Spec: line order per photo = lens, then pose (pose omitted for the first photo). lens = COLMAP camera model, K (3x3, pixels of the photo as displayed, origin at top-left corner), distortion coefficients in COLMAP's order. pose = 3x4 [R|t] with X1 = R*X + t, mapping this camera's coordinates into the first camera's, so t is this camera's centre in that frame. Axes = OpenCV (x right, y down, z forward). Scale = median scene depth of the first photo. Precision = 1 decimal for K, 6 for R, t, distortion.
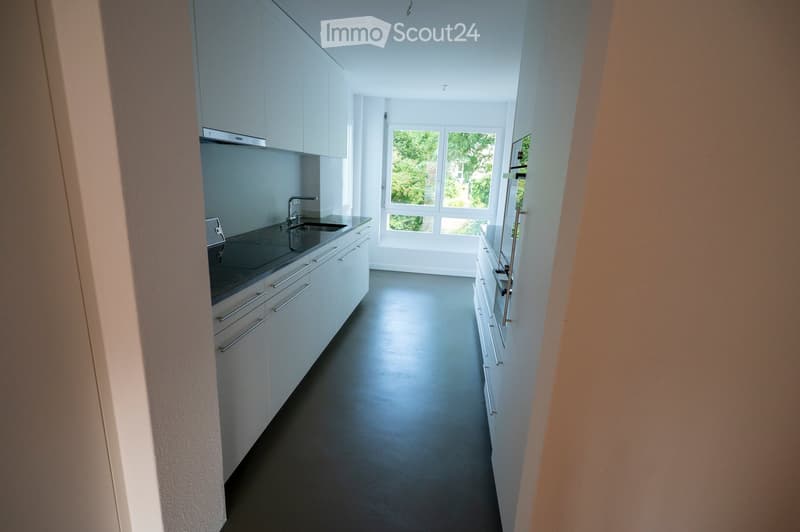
lens RADIAL K [[384.7, 0, 400.0], [0, 384.7, 266.0], [0, 0, 1]] dist [0.015876, 0.000066]
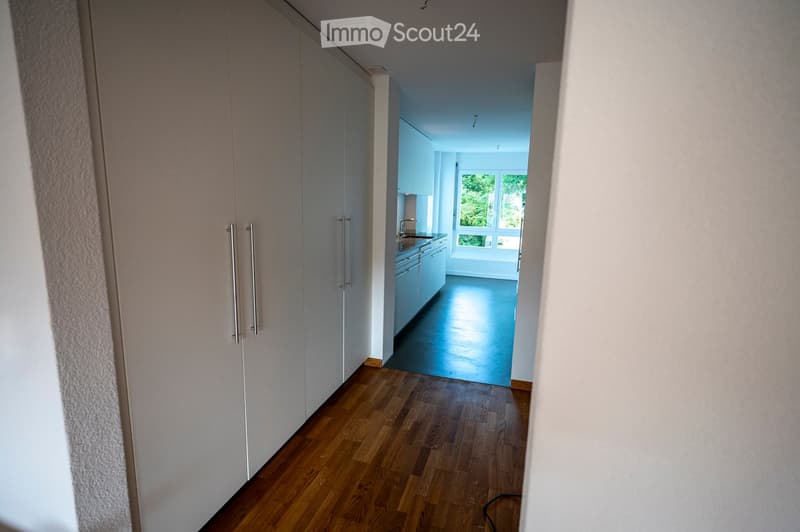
lens RADIAL K [[384.7, 0, 400.0], [0, 384.7, 266.0], [0, 0, 1]] dist [0.015876, 0.000066]
pose [[0.986611, 0.004101, -0.163040, -0.009185], [-0.017044, 0.996803, -0.078066, 0.083617], [0.162199, 0.079799, 0.983526, -0.345302]]
